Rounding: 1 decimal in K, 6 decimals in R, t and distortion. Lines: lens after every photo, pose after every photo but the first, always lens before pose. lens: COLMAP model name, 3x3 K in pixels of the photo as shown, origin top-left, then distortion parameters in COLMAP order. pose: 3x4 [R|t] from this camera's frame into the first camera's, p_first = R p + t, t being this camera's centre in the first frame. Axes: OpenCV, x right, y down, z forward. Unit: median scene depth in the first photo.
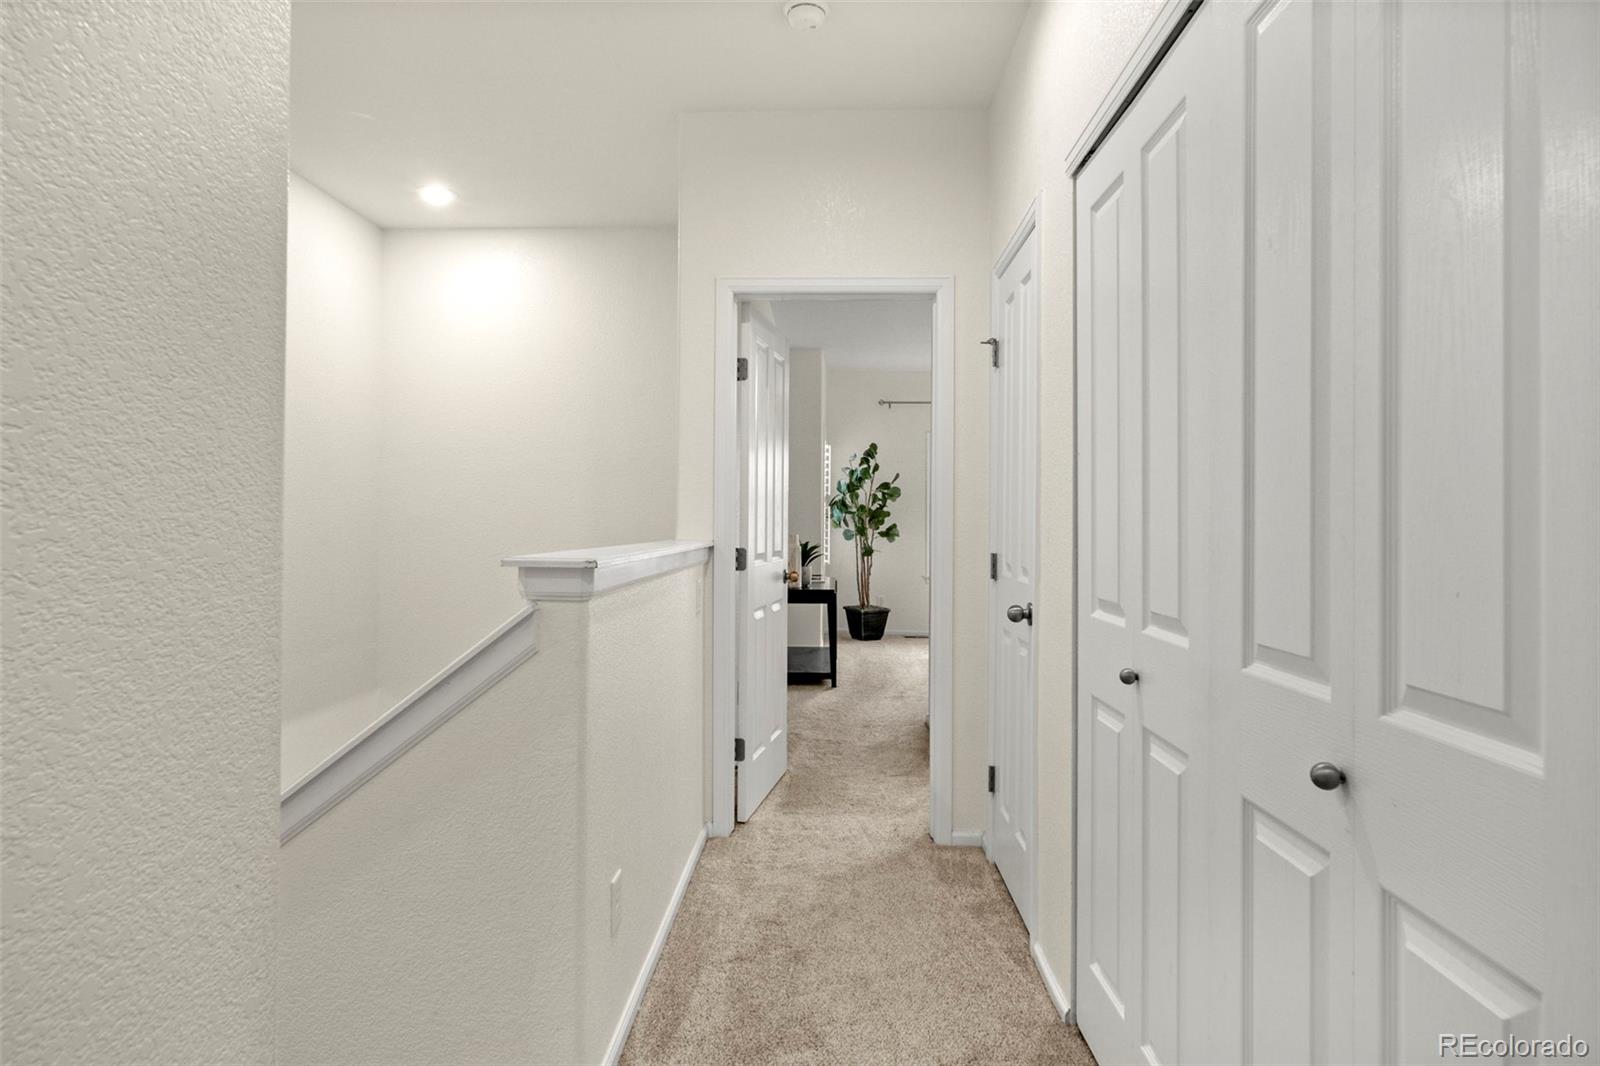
lens RADIAL K [[902.5, 0, 799.9], [0, 902.5, 526.9], [0, 0, 1]] dist [0.000703, 0.000313]
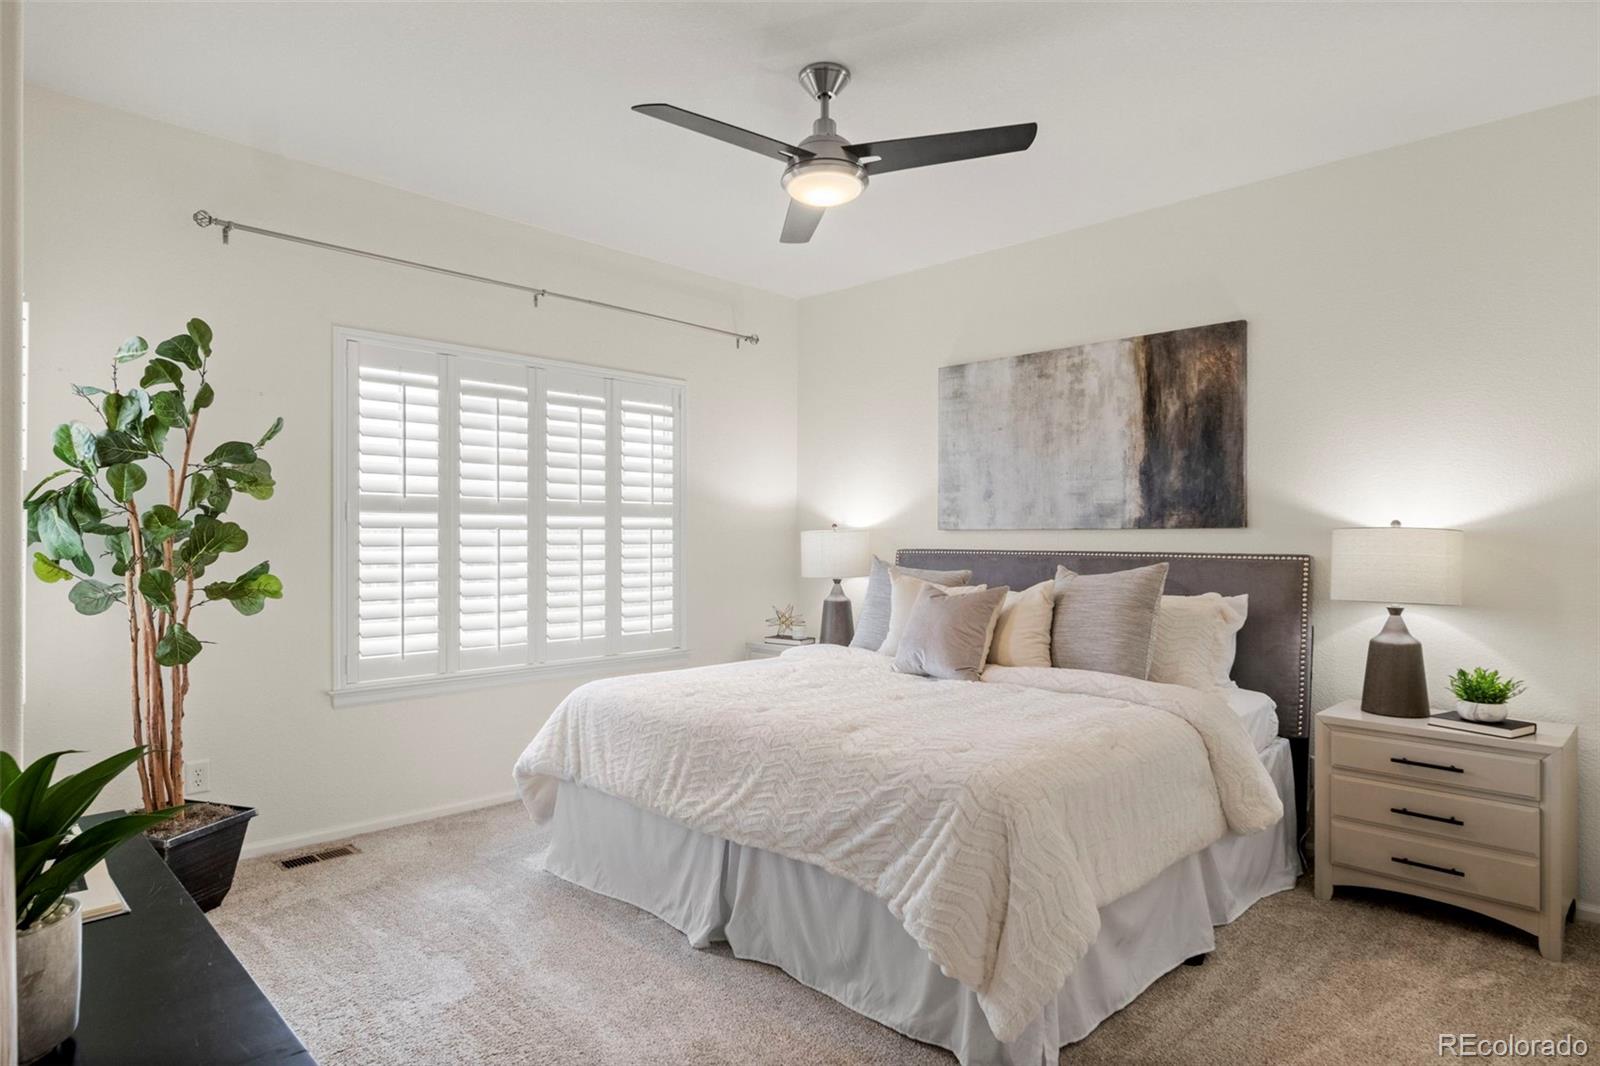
lens RADIAL K [[902.5, 0, 796.9], [0, 902.5, 543.5], [0, 0, 1]] dist [0.000703, 0.000313]
pose [[0.683459, -0.006635, 0.729958, -0.010328], [0.005135, 0.999978, 0.004281, -0.011157], [-0.729970, 0.000823, 0.683478, 0.608950]]
